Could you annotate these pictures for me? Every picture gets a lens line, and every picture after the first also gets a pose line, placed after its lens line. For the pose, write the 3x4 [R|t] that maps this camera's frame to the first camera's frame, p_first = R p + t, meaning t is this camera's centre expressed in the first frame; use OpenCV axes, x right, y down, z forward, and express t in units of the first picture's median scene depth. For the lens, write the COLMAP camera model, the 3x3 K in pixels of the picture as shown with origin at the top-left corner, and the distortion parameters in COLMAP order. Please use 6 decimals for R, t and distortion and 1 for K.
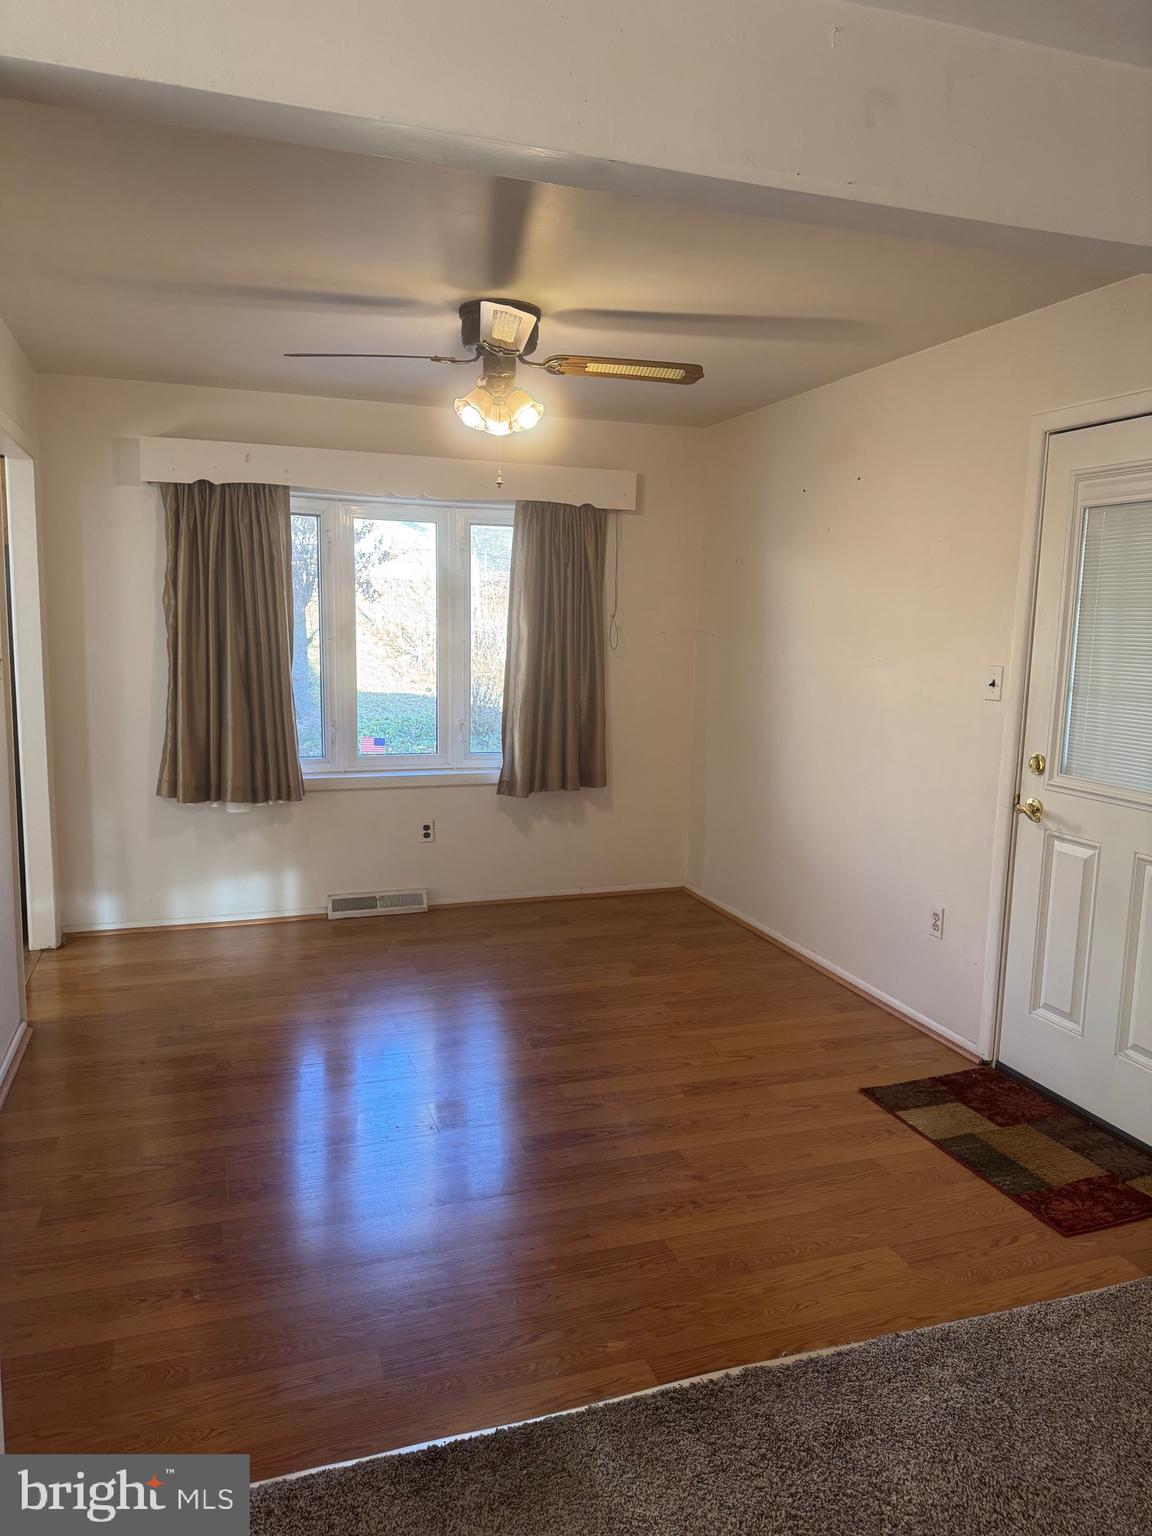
lens RADIAL K [[1073.5, 0, 576.0], [0, 1073.5, 768.0], [0, 0, 1]] dist [0.098643, -0.147323]
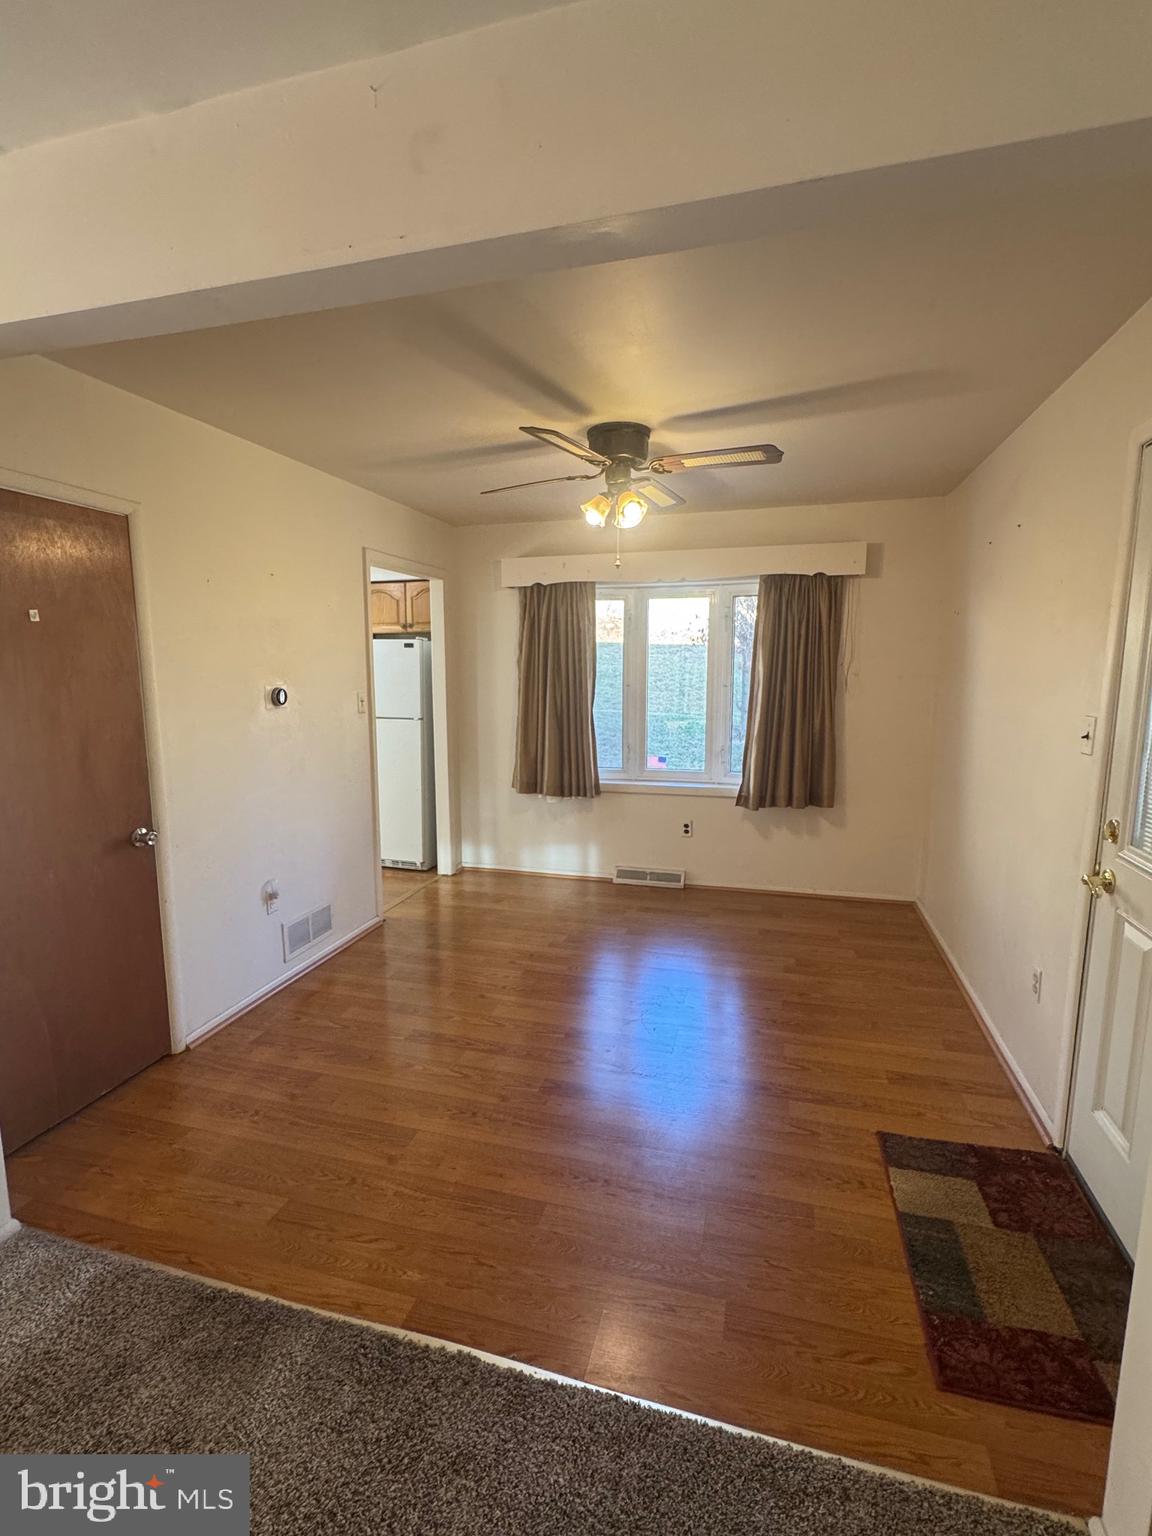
lens RADIAL K [[723.6, 0, 575.3], [0, 723.6, 762.6], [0, 0, 1]] dist [0.001244, 0.000031]
pose [[0.820775, 0.056714, -0.568429, 0.271524], [-0.061910, 0.998030, 0.010182, -0.025265], [0.567887, 0.026834, 0.822669, 0.190824]]
